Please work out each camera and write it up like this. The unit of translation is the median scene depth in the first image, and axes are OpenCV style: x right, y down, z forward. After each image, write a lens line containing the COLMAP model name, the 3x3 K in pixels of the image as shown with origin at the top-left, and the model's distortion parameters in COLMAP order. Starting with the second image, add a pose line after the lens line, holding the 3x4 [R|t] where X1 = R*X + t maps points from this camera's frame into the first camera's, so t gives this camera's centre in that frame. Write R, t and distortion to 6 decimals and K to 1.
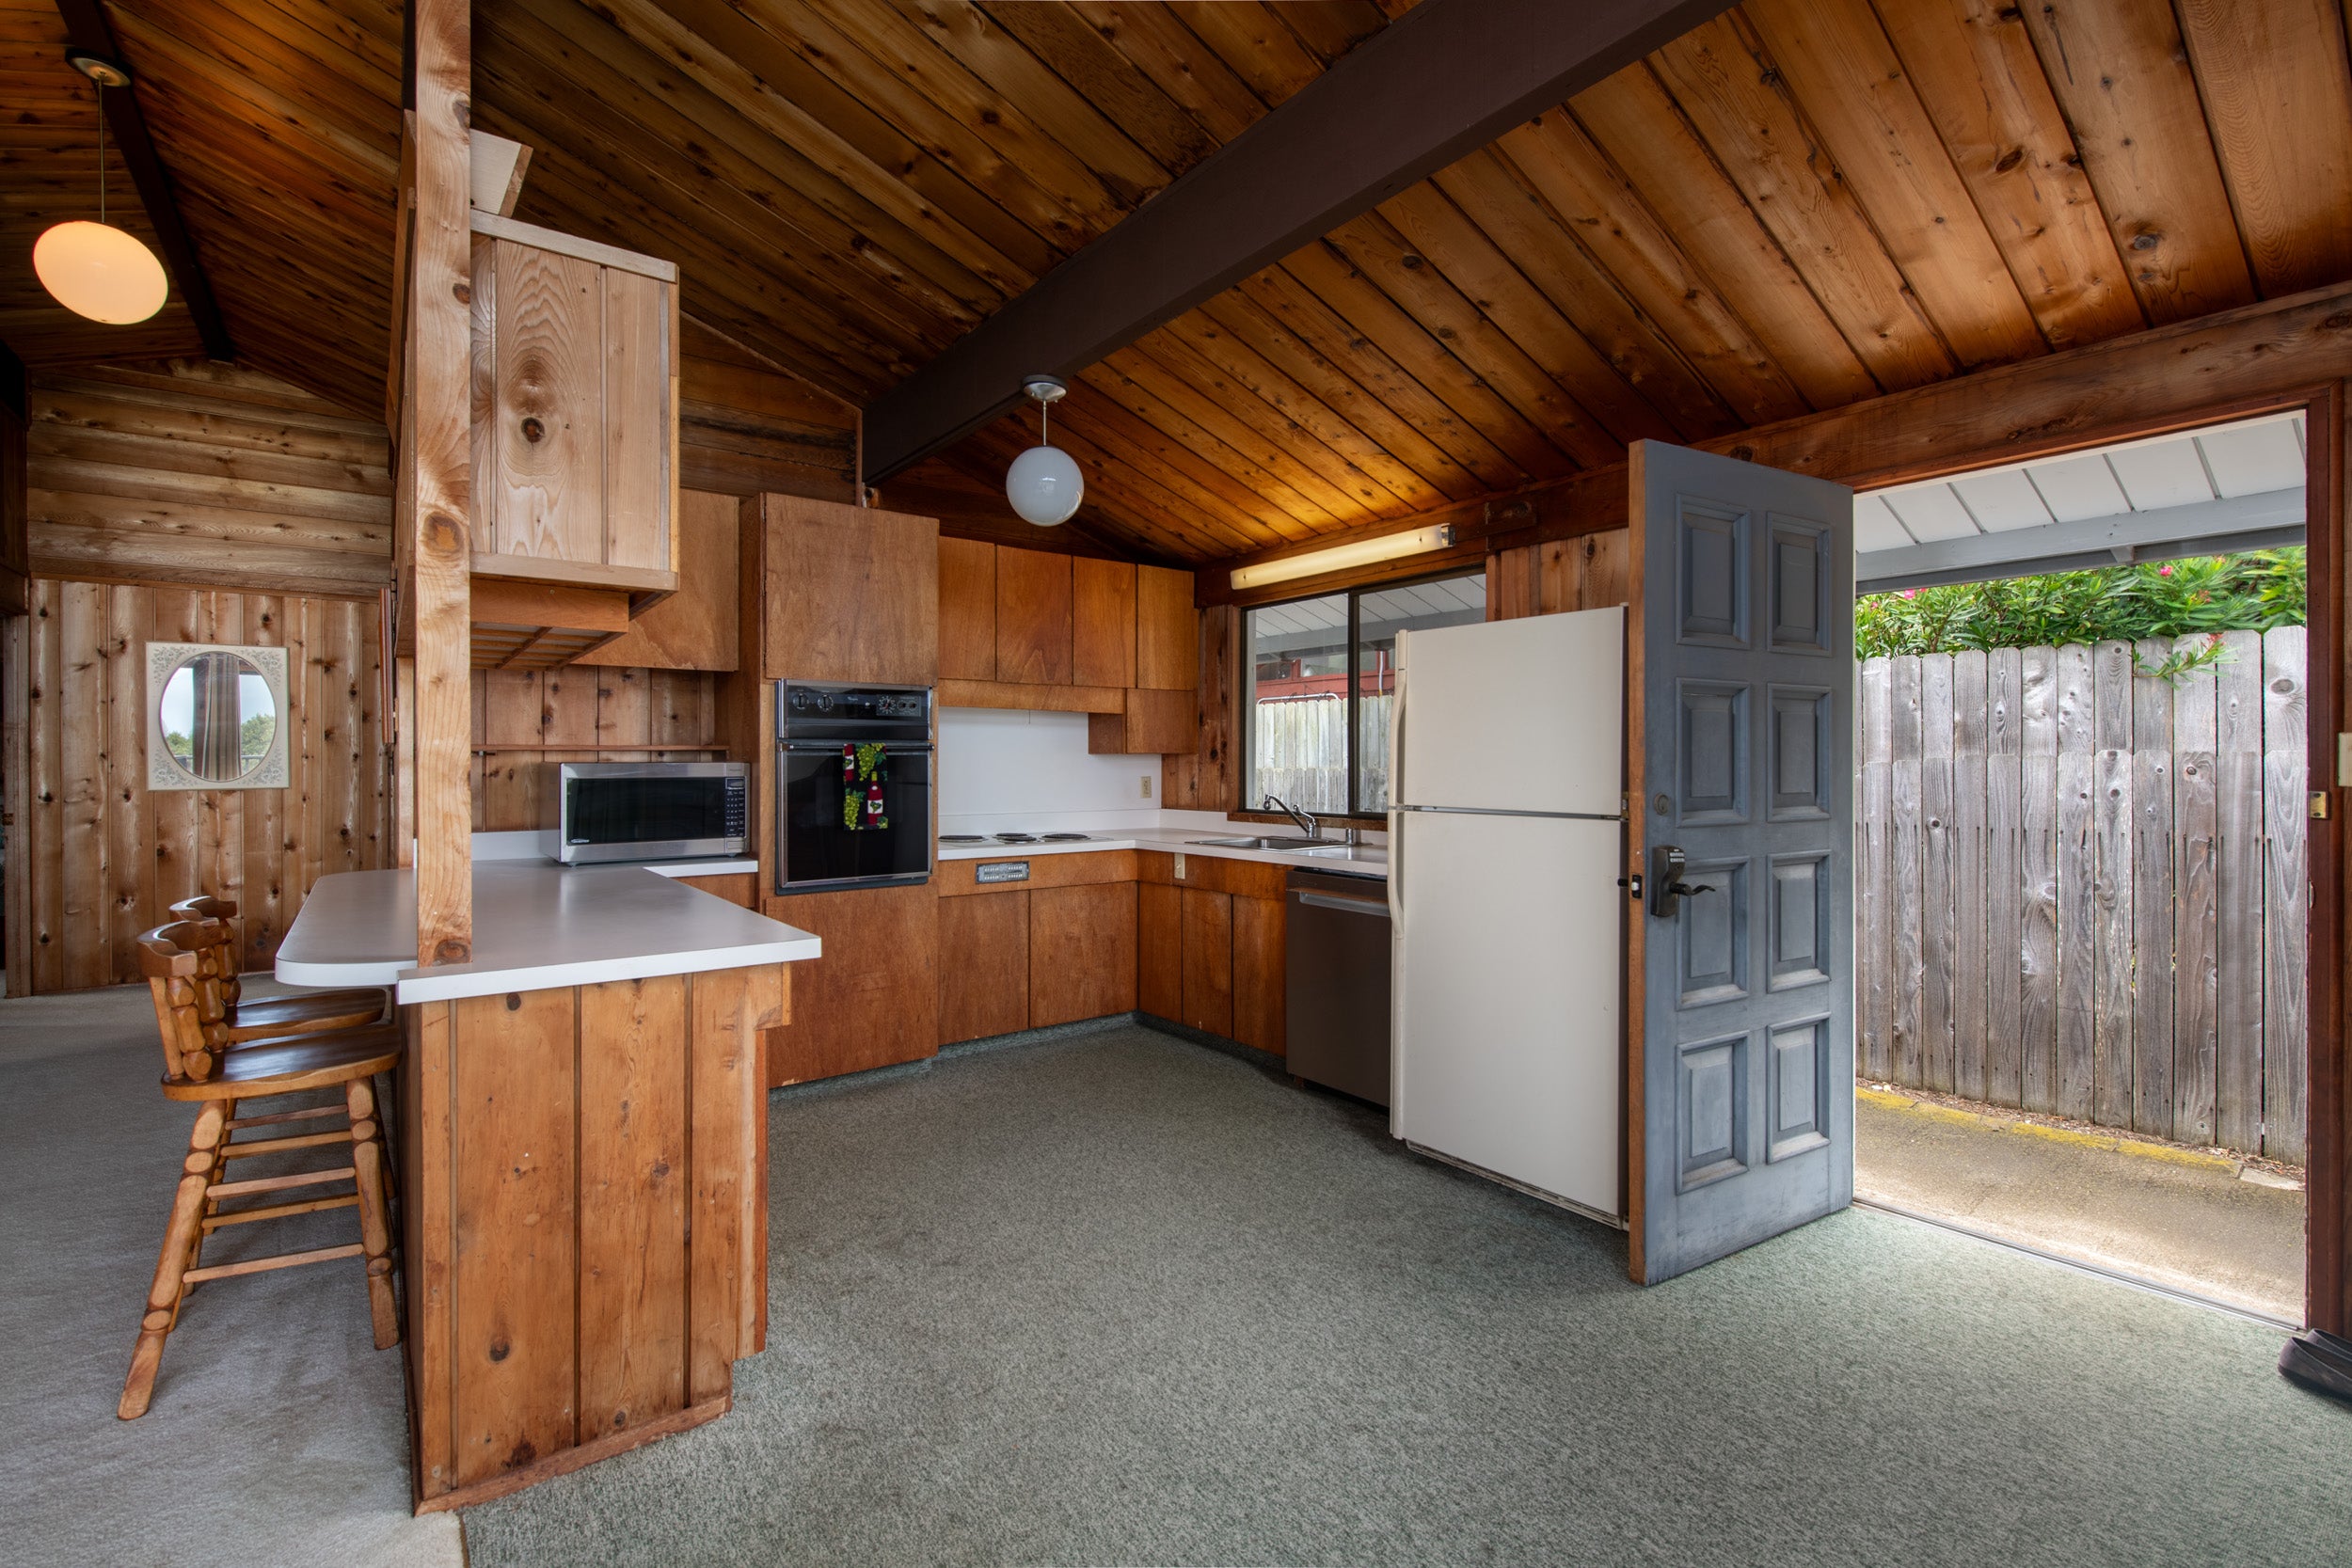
lens RADIAL K [[1035.0, 0, 1170.4], [0, 1035.0, 772.2], [0, 0, 1]] dist [0.003808, 0.000146]
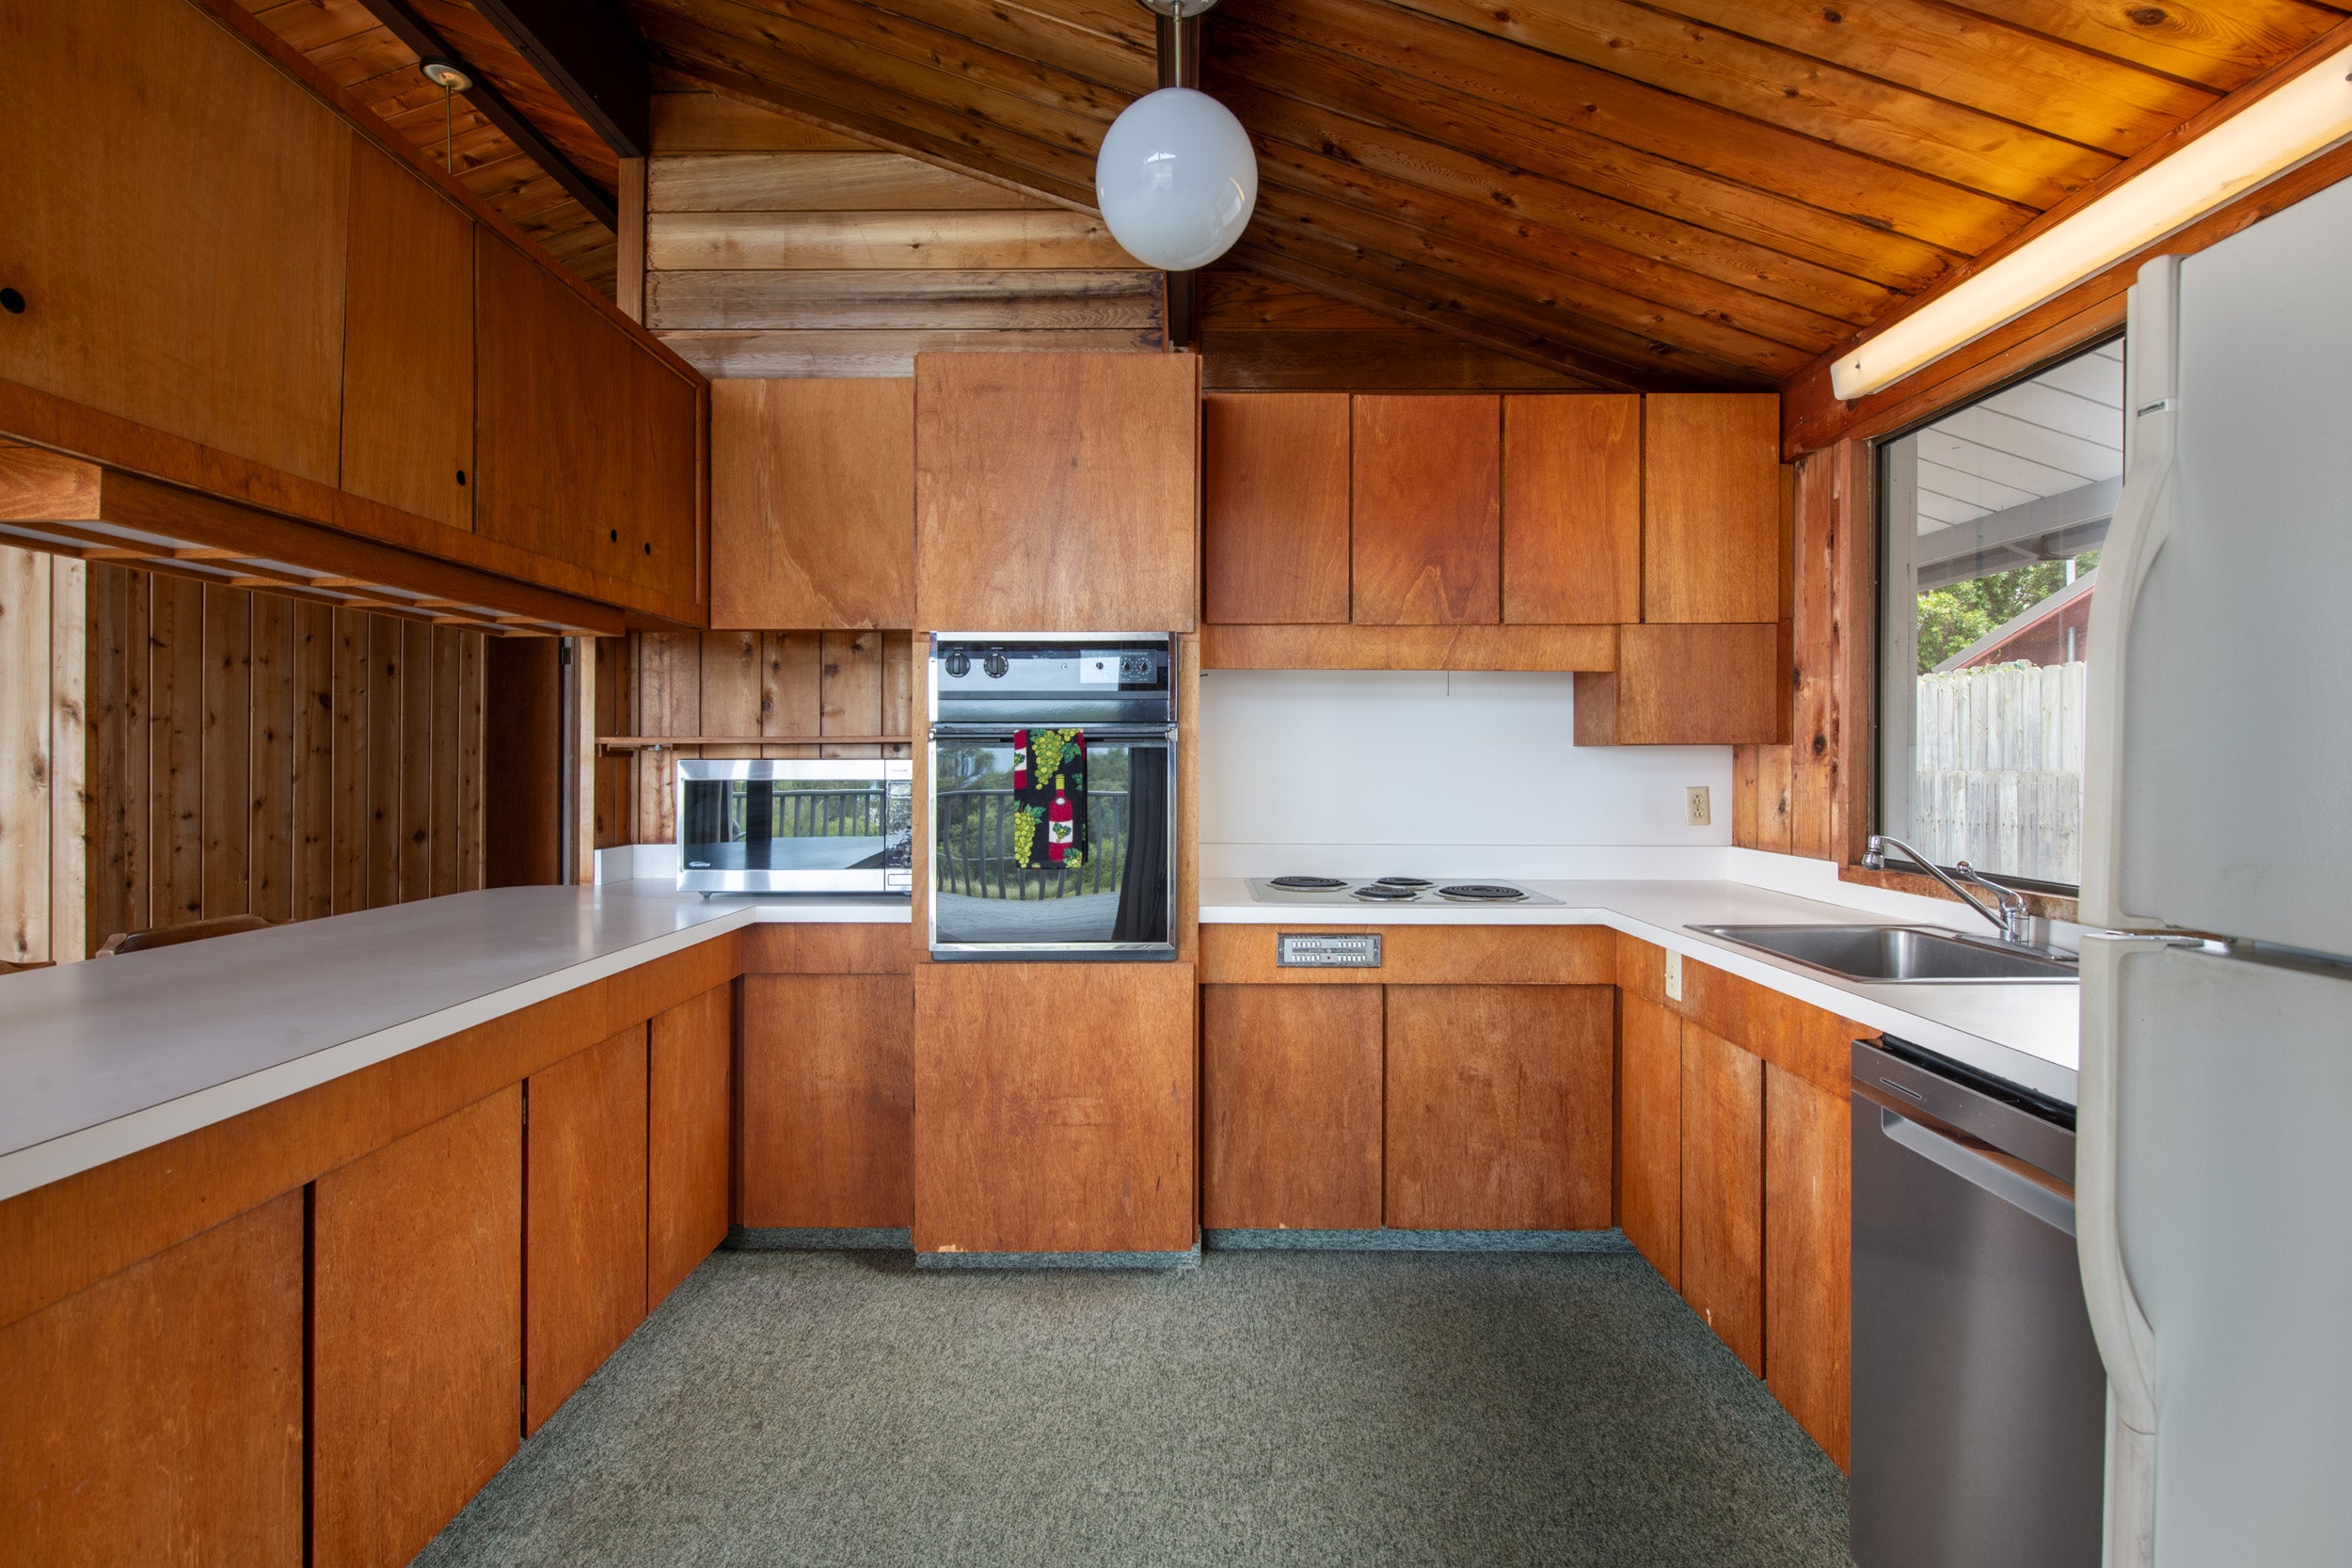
lens RADIAL K [[1111.7, 0, 1167.1], [0, 1111.7, 761.0], [0, 0, 1]] dist [0.002522, 0.001180]
pose [[0.791048, 0.000711, -0.611754, 0.143304], [-0.007478, 0.999936, -0.008508, -0.002885], [0.611709, 0.011304, 0.791002, 0.443914]]
